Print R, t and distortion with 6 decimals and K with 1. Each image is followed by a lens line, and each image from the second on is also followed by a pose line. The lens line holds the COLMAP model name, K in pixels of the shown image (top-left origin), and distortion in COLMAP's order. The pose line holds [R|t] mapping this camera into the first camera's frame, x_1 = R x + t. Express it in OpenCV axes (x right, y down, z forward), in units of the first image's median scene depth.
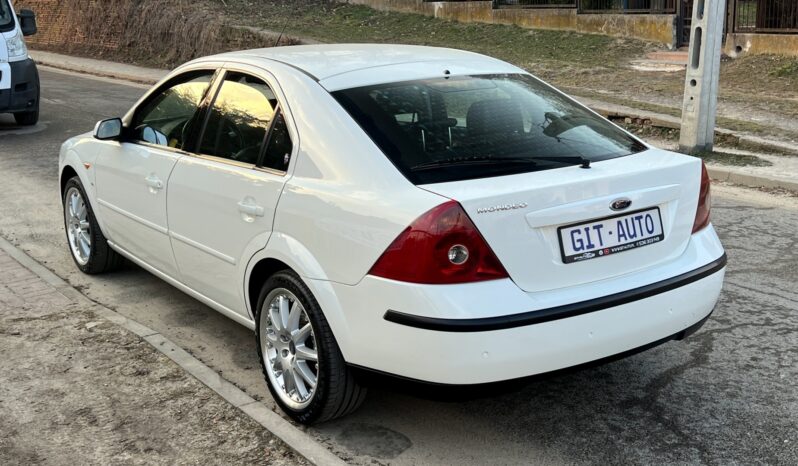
lens RADIAL K [[937.7, 0, 398.6], [0, 937.7, 231.6], [0, 0, 1]] dist [0.070059, 0.000000]
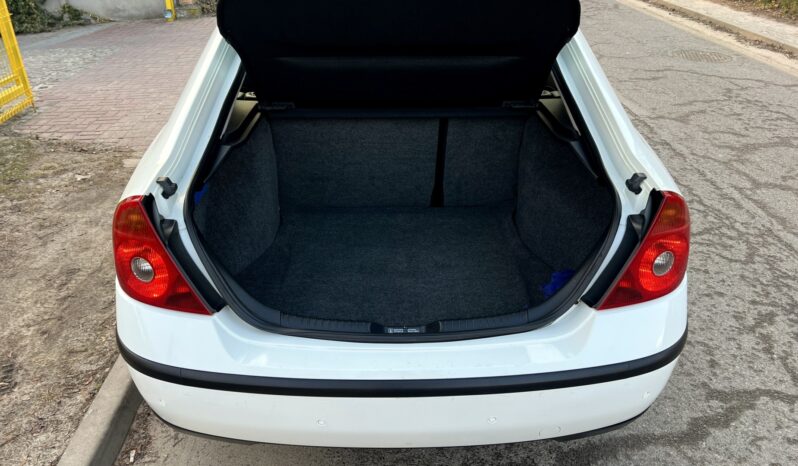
lens RADIAL K [[616.4, 0, 402.1], [0, 616.4, 230.0], [0, 0, 1]] dist [0.071375, -0.074707]
pose [[0.832098, 0.275872, -0.481153, 0.408265], [-0.150627, 0.947320, 0.282659, -0.155940], [0.533783, -0.162725, 0.829817, 0.630334]]
